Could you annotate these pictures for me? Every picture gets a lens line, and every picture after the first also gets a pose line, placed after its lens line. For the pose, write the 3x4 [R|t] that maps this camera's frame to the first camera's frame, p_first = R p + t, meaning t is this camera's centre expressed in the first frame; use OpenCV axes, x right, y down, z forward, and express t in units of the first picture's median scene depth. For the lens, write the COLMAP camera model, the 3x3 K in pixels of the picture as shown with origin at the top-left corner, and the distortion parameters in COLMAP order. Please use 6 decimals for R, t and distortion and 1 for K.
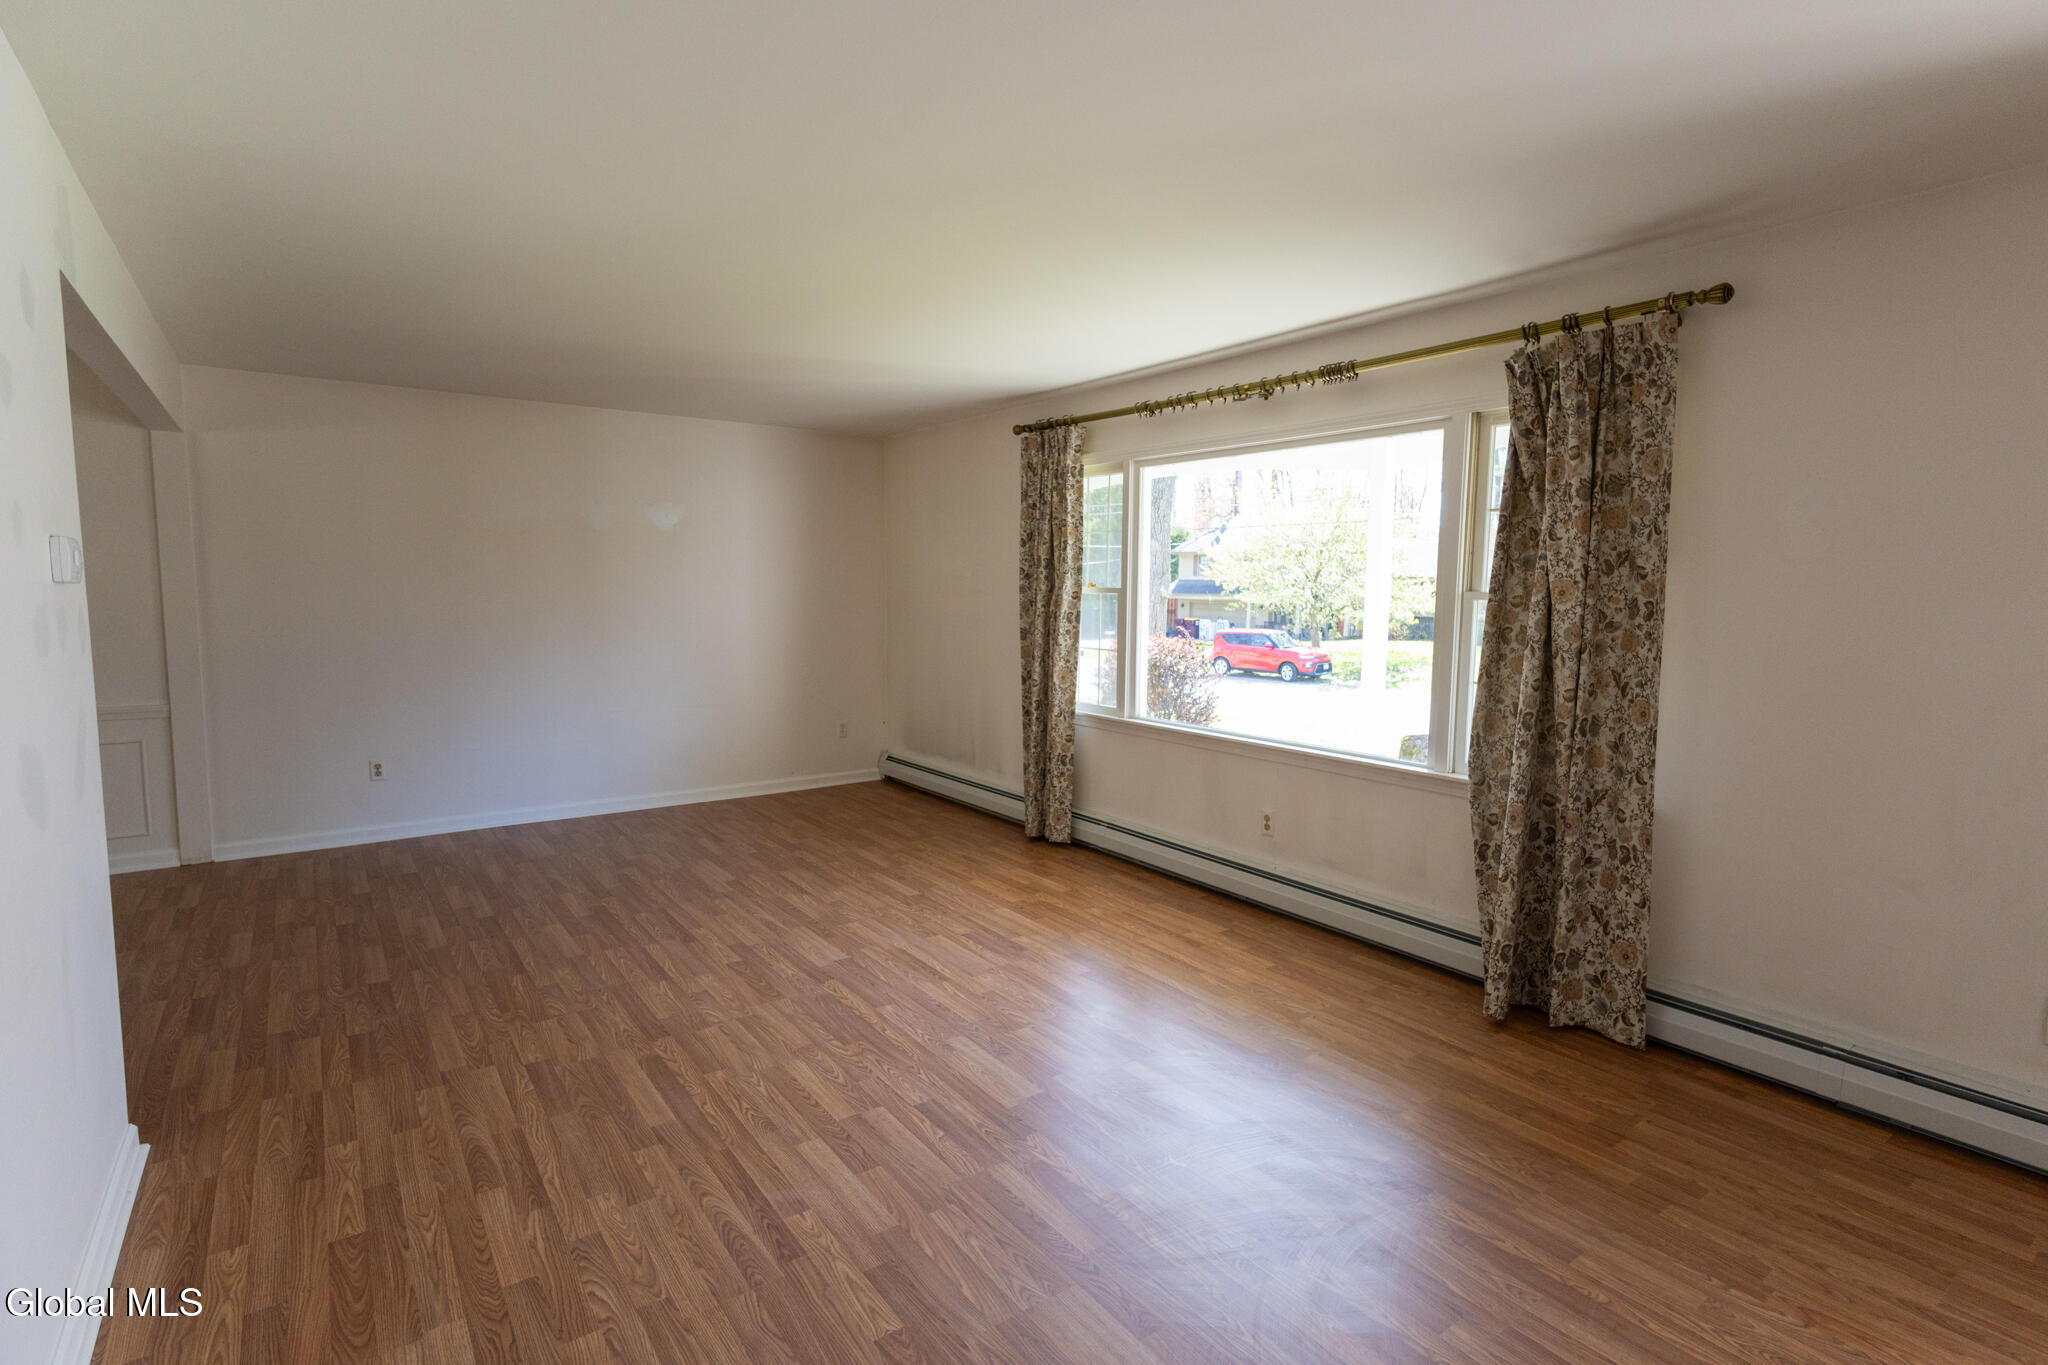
lens RADIAL K [[959.6, 0, 1041.1], [0, 959.6, 693.9], [0, 0, 1]] dist [0.002174, 0.001485]
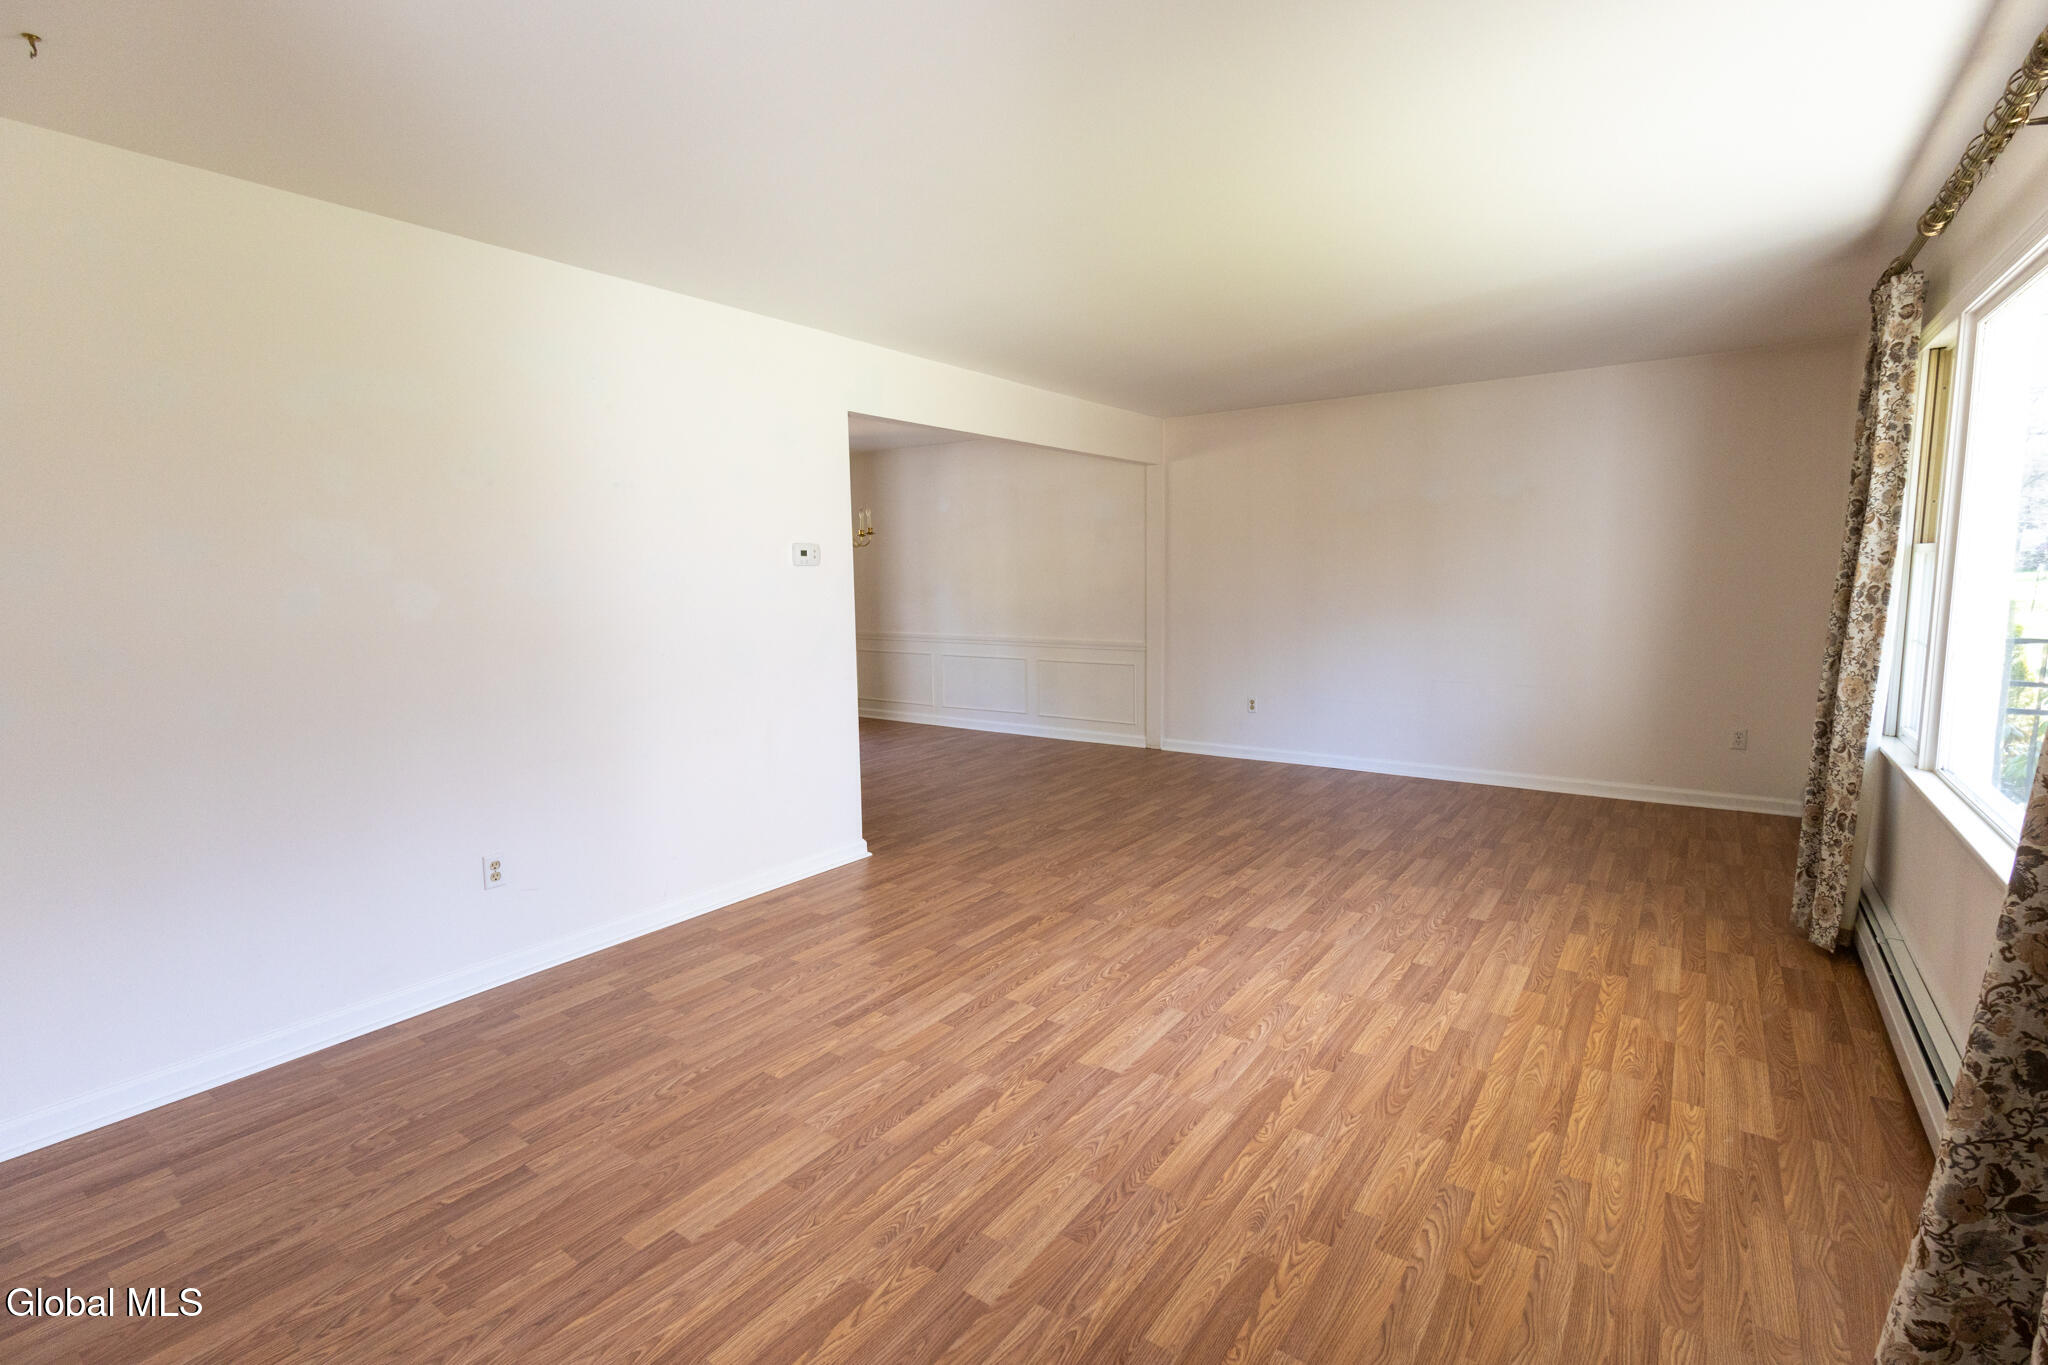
lens RADIAL K [[959.6, 0, 1040.7], [0, 959.6, 678.4], [0, 0, 1]] dist [0.002174, 0.001485]
pose [[0.322758, 0.095723, -0.941629, 0.580721], [-0.084201, 0.993832, 0.072168, -0.033385], [0.942729, 0.055994, 0.328827, 0.390164]]
